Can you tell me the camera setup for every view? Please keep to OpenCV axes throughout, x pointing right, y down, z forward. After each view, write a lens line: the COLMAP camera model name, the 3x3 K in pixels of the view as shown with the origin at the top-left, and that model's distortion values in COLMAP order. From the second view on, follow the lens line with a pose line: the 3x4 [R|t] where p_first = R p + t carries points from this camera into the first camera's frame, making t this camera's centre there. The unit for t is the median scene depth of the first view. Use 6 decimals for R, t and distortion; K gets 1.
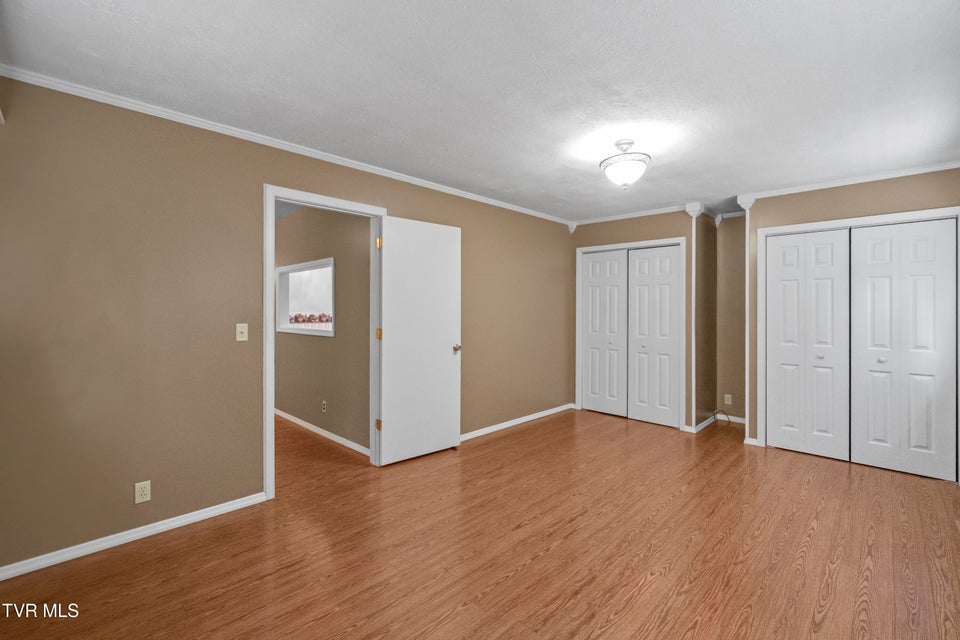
lens RADIAL K [[419.0, 0, 479.5], [0, 419.0, 311.2], [0, 0, 1]] dist [0.001105, 0.000501]
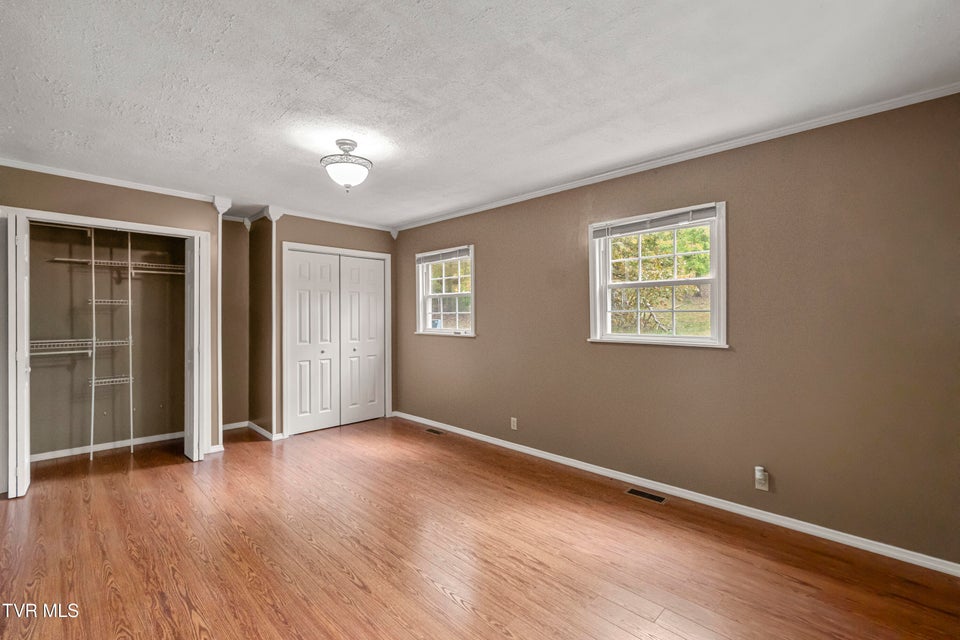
lens RADIAL K [[419.0, 0, 479.4], [0, 419.0, 318.7], [0, 0, 1]] dist [0.001105, 0.000501]
pose [[0.006809, -0.011721, 0.999908, -0.467708], [0.006040, 0.999914, 0.011680, -0.003457], [-0.999959, 0.005960, 0.006879, 0.518010]]
